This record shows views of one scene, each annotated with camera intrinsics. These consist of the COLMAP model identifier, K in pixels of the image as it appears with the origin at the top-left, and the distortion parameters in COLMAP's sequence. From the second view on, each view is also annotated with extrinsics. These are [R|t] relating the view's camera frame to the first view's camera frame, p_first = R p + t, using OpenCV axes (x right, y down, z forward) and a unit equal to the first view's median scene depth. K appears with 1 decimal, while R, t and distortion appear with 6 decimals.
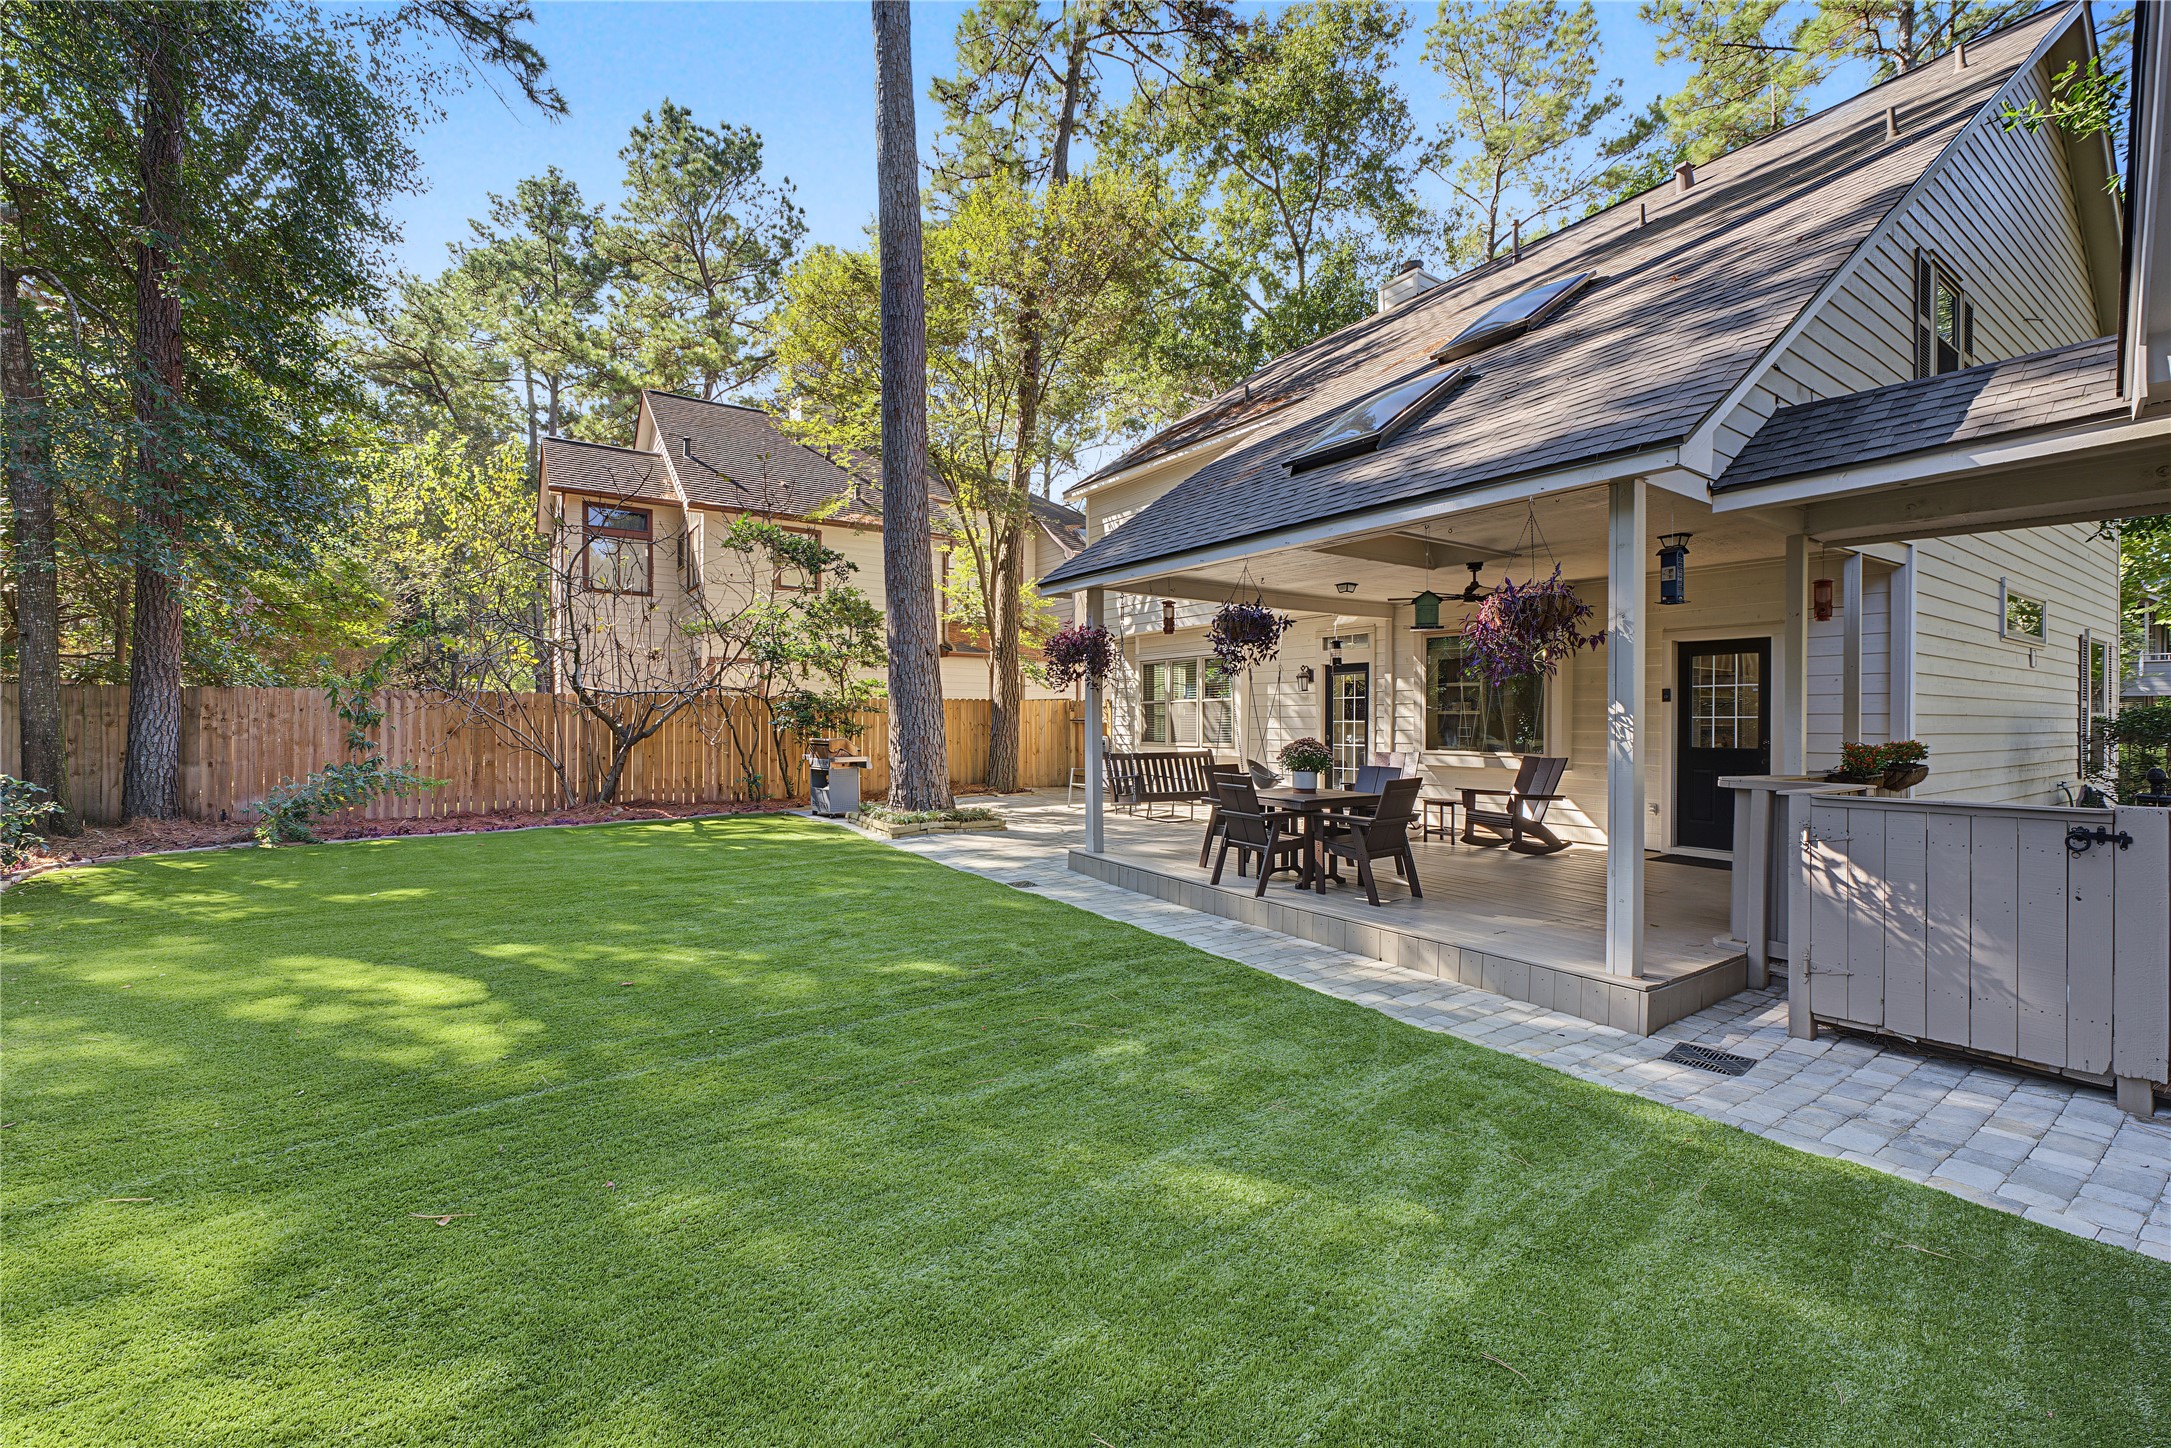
lens RADIAL K [[902.3, 0, 1085.5], [0, 902.3, 724.0], [0, 0, 1]] dist [-0.001646, -0.000074]
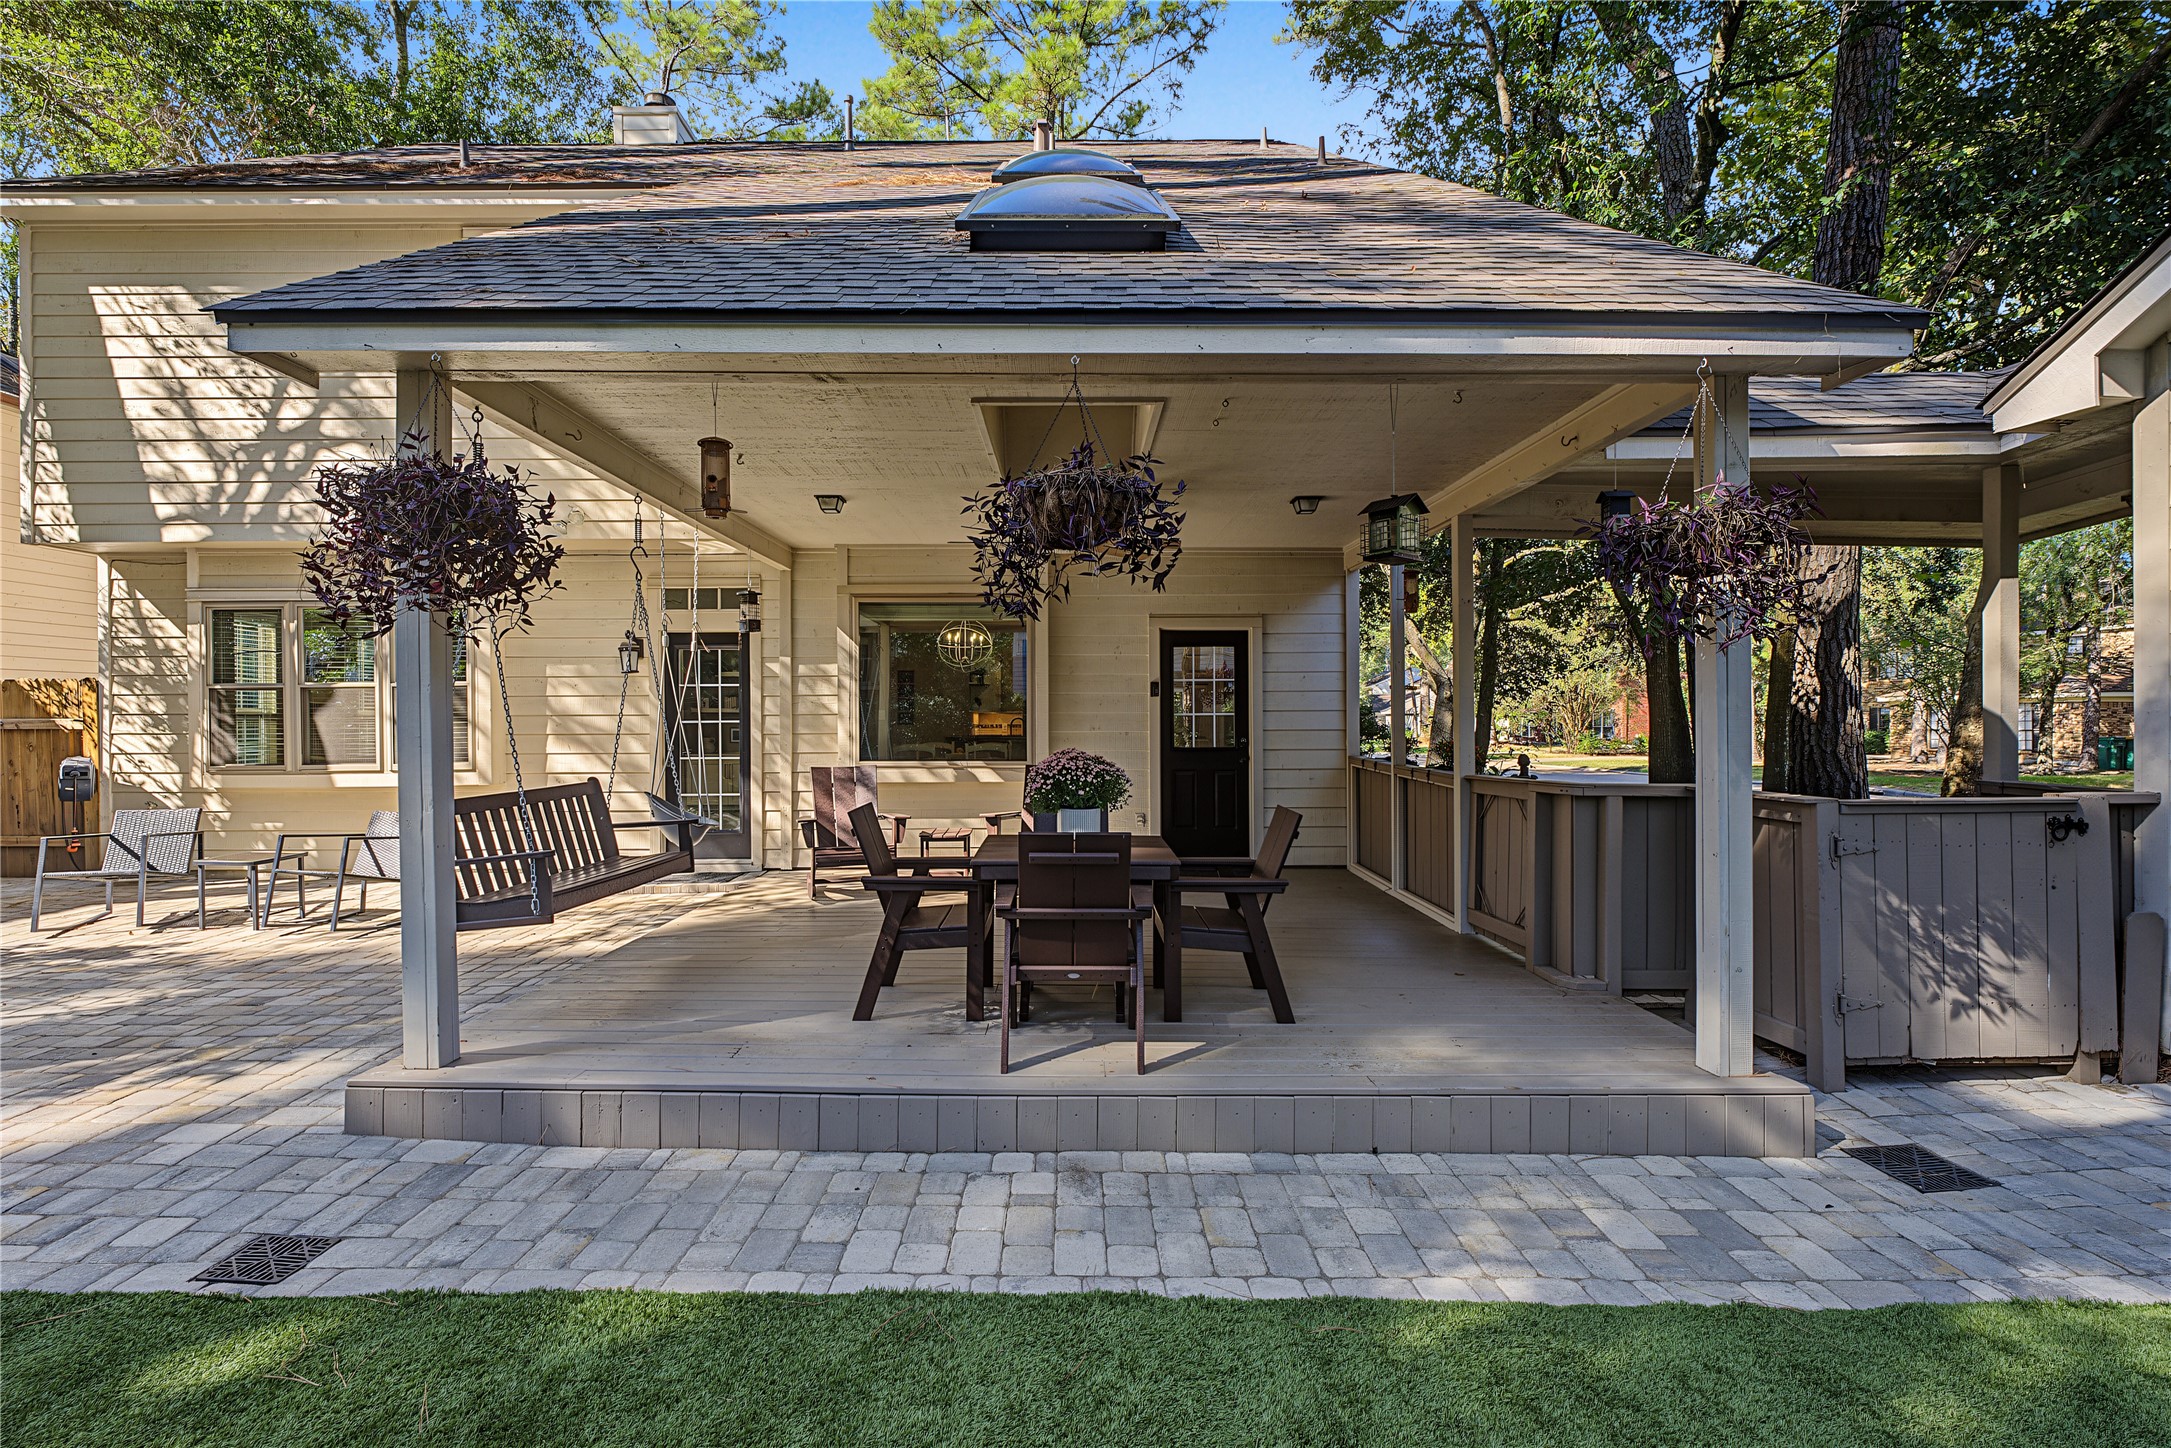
lens RADIAL K [[947.1, 0, 1085.5], [0, 947.1, 724.0], [0, 0, 1]] dist [0.000961, -0.000061]
pose [[0.562551, -0.006327, 0.826739, -0.162233], [0.008457, 0.999962, 0.001899, -0.000008], [-0.826720, 0.005923, 0.562583, 0.541691]]
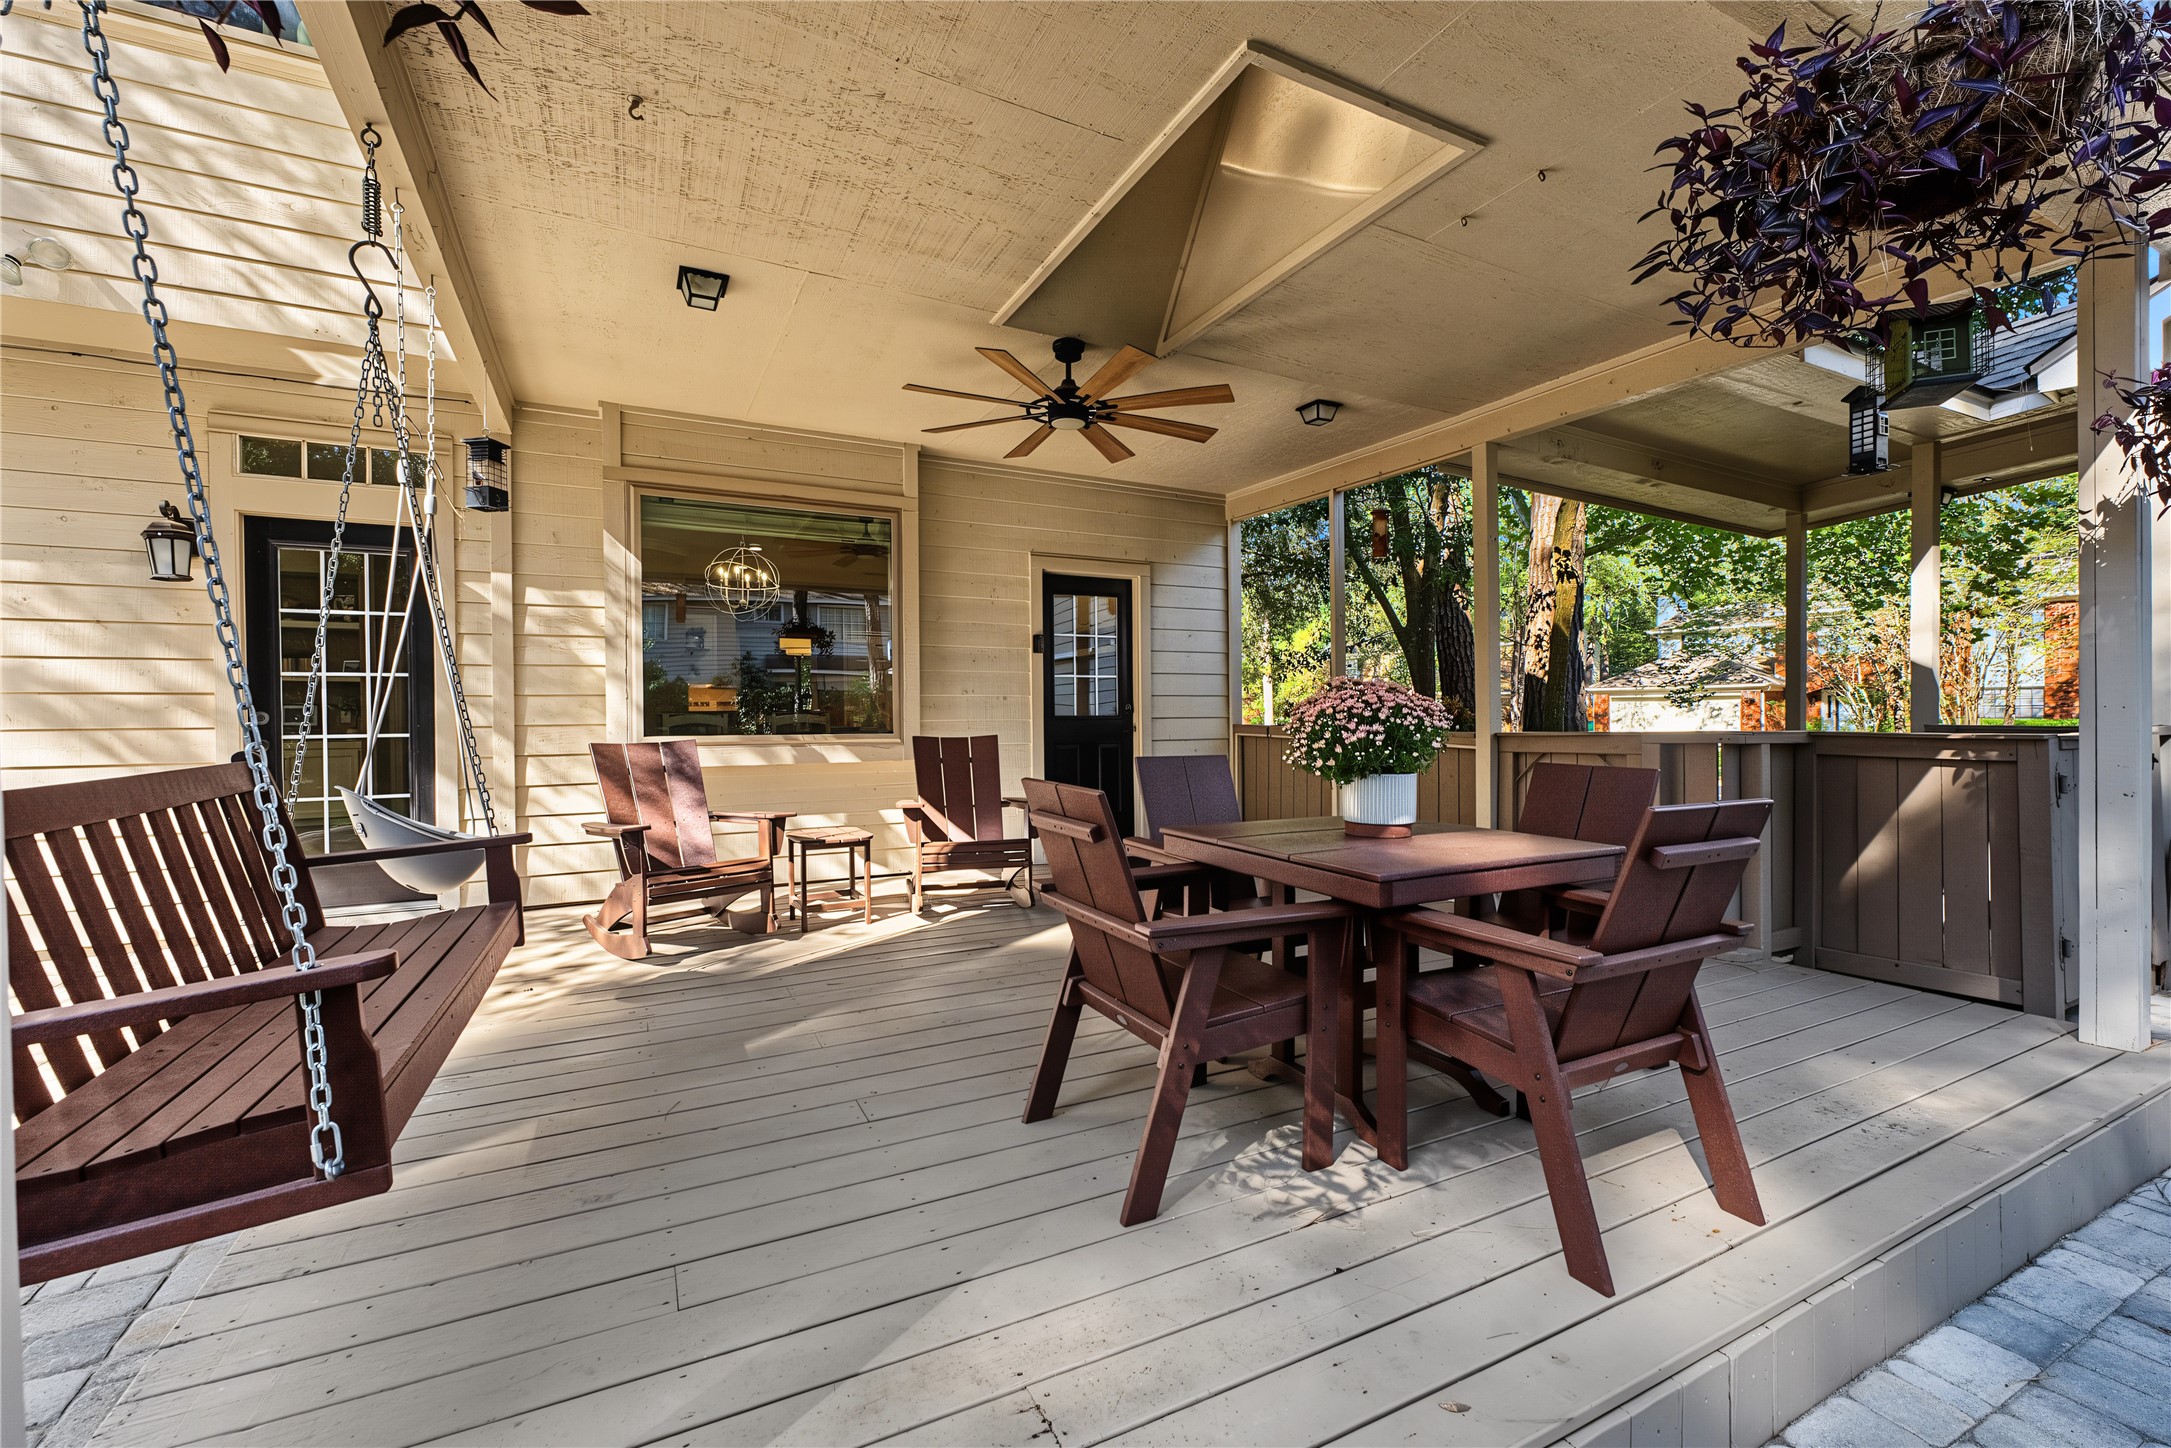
lens RADIAL K [[882.7, 0, 1079.2], [0, 882.7, 719.0], [0, 0, 1]] dist [-0.000215, -0.000007]
pose [[0.133212, -0.008544, 0.991051, -0.048843], [0.012720, 0.999895, 0.006910, 0.024036], [-0.991006, 0.011686, 0.133307, 0.885169]]
